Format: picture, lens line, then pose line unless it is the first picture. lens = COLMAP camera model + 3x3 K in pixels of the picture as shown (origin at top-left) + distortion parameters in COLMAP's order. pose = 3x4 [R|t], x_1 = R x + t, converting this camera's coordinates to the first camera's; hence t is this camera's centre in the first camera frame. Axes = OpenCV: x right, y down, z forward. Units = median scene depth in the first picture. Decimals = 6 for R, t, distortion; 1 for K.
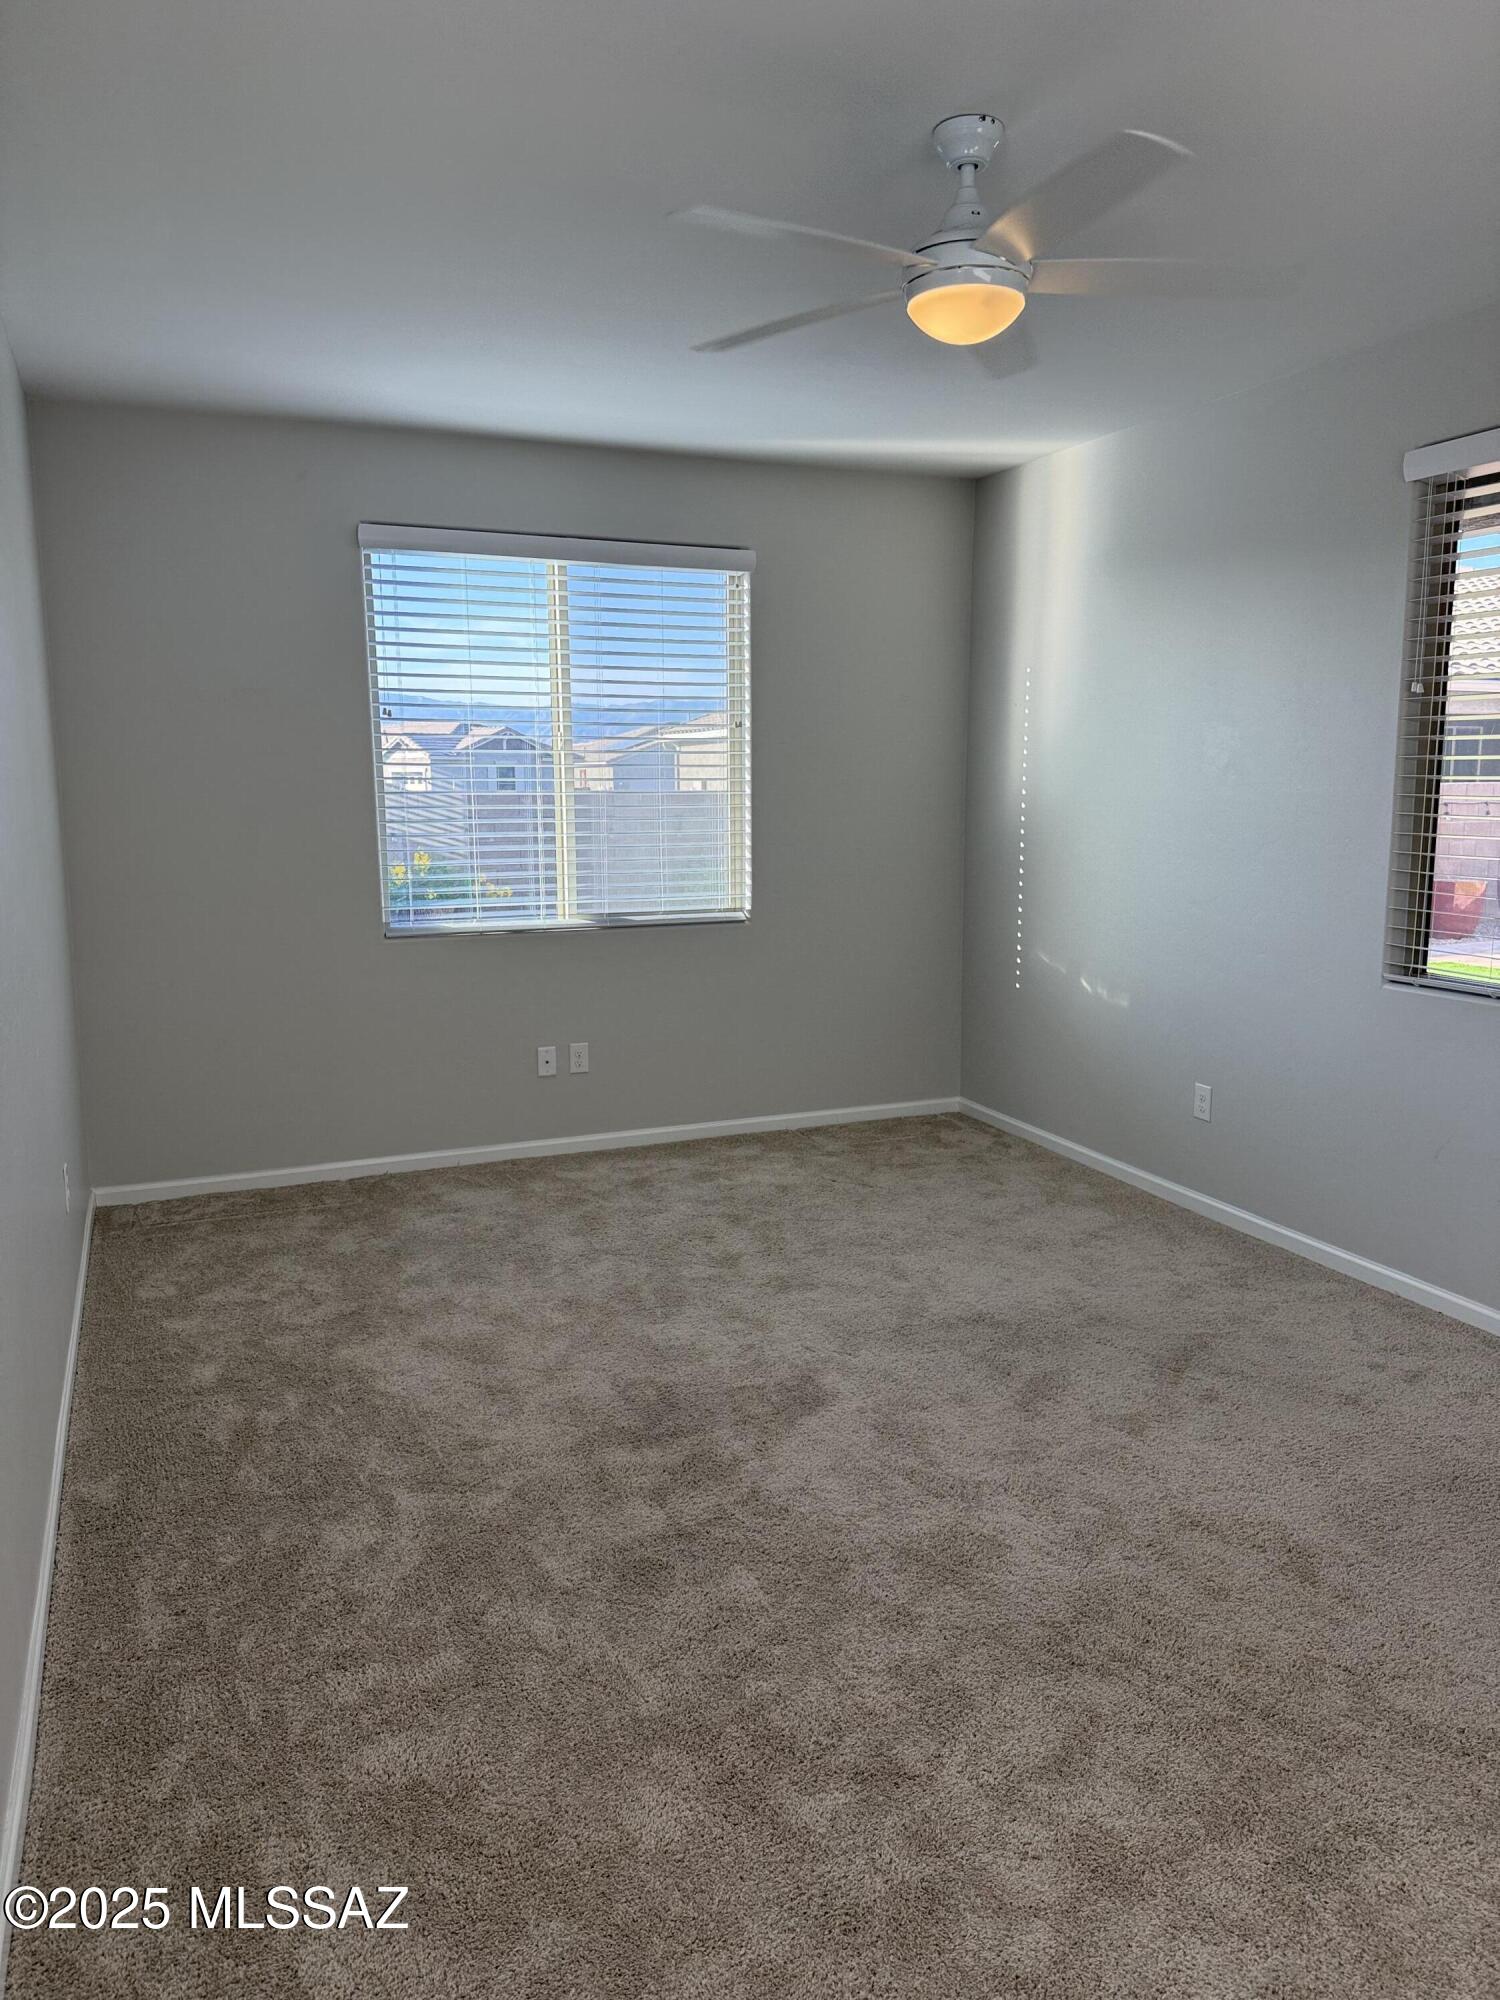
lens RADIAL K [[1388.9, 0, 740.8], [0, 1388.9, 1008.8], [0, 0, 1]] dist [0.043561, -0.032956]
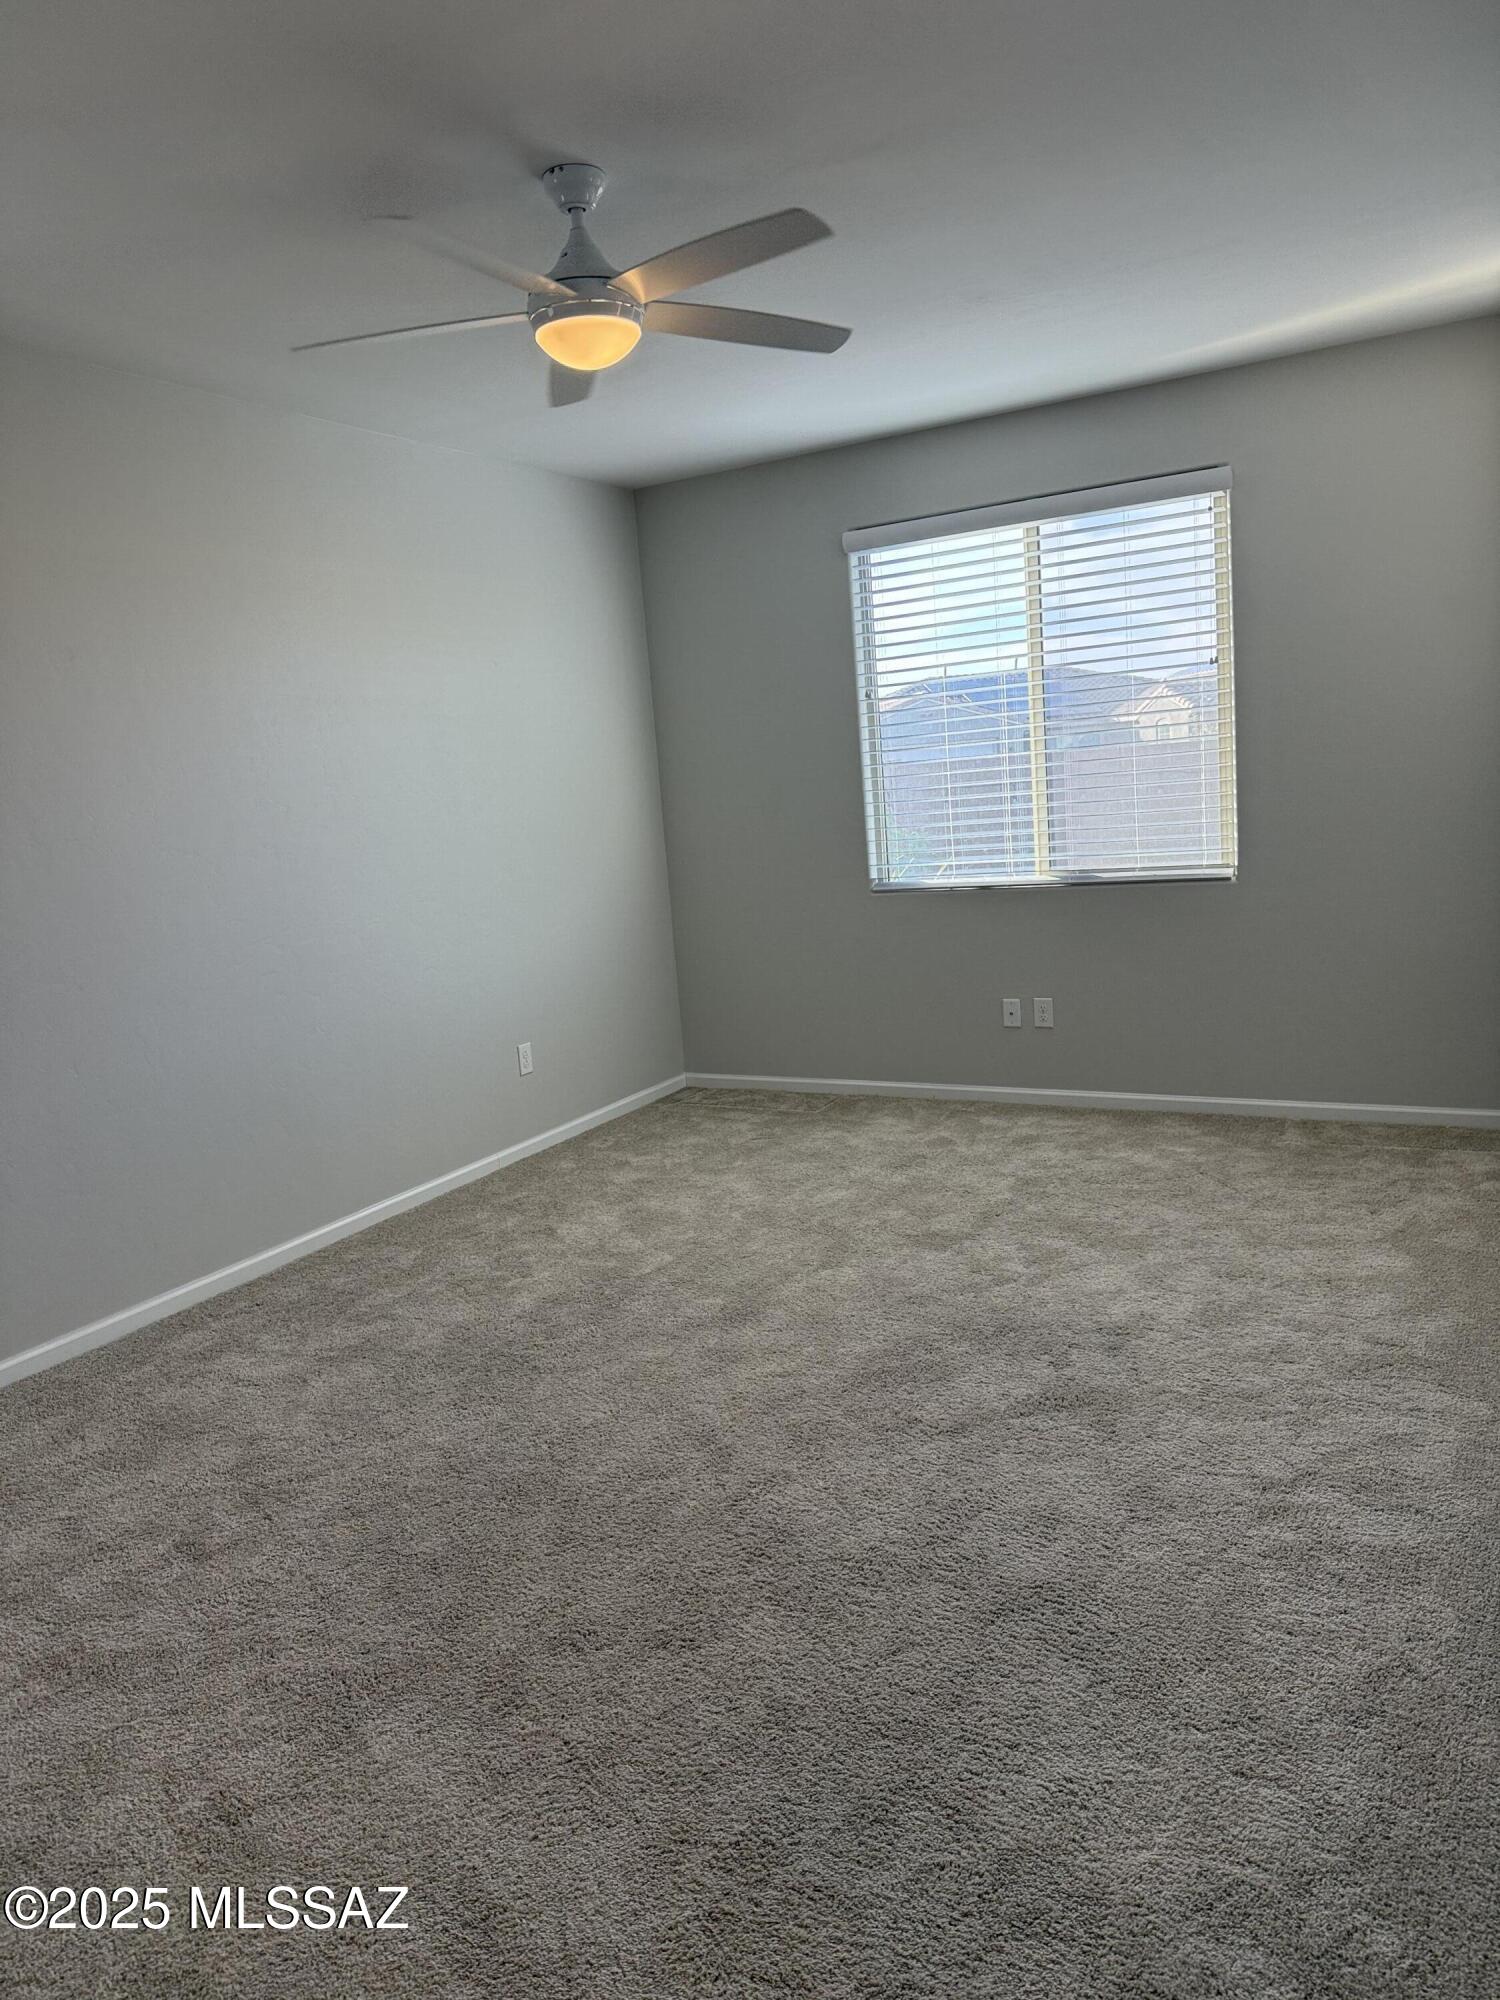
lens RADIAL K [[1417.6, 0, 737.6], [0, 1417.6, 998.3], [0, 0, 1]] dist [0.097754, -0.139042]
pose [[0.597563, 0.083448, -0.797468, 0.589120], [-0.049900, 0.996512, 0.066884, -0.033796], [0.800268, -0.000174, 0.599642, 0.194968]]
